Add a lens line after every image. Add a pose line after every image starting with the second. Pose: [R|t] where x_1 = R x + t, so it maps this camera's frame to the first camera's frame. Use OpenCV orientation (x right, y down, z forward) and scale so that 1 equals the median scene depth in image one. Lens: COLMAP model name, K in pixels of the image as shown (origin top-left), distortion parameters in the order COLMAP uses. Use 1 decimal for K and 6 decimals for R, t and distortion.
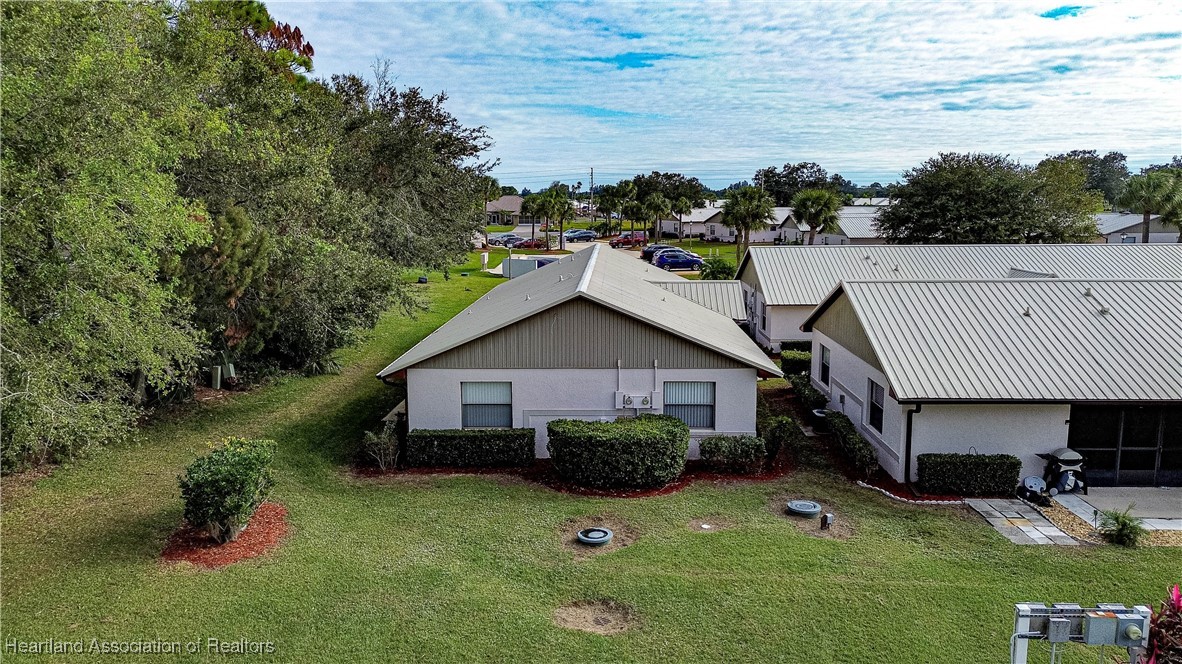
lens RADIAL K [[828.3, 0, 591.0], [0, 828.3, 332.0], [0, 0, 1]] dist [0.095506, -0.085426]
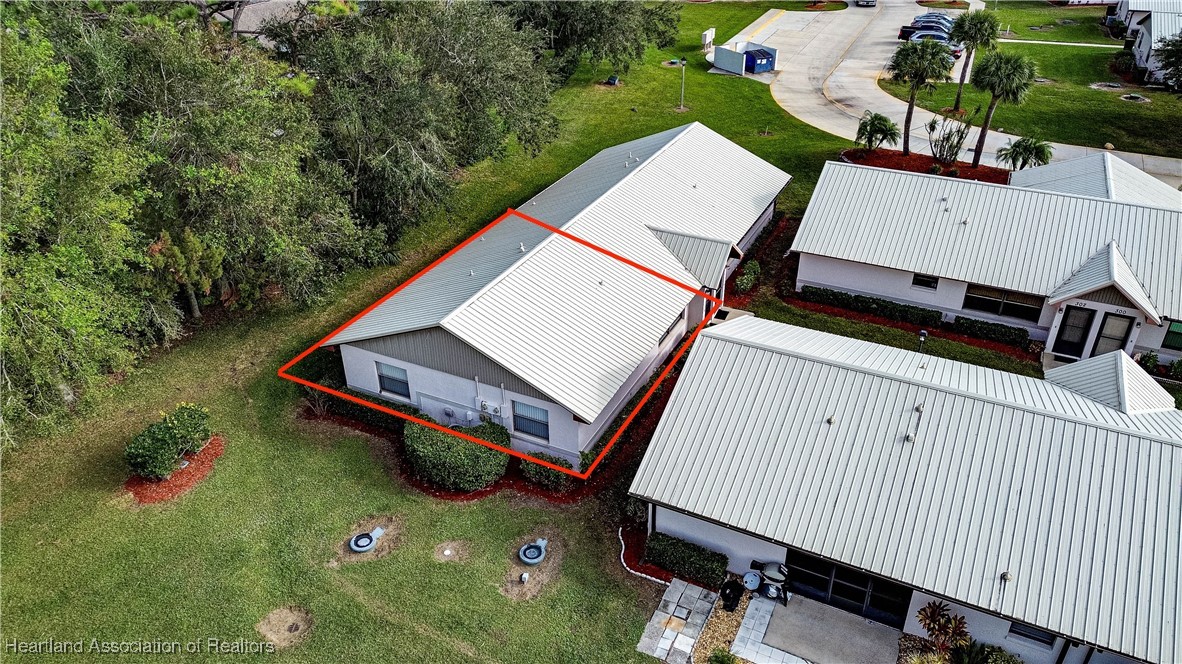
lens RADIAL K [[828.3, 0, 591.0], [0, 828.3, 332.0], [0, 0, 1]] dist [0.095506, -0.085426]
pose [[0.904458, 0.215541, -0.368101, 0.613446], [-0.057541, 0.916707, 0.395394, -0.511117], [0.422665, -0.336437, 0.841525, 0.066789]]
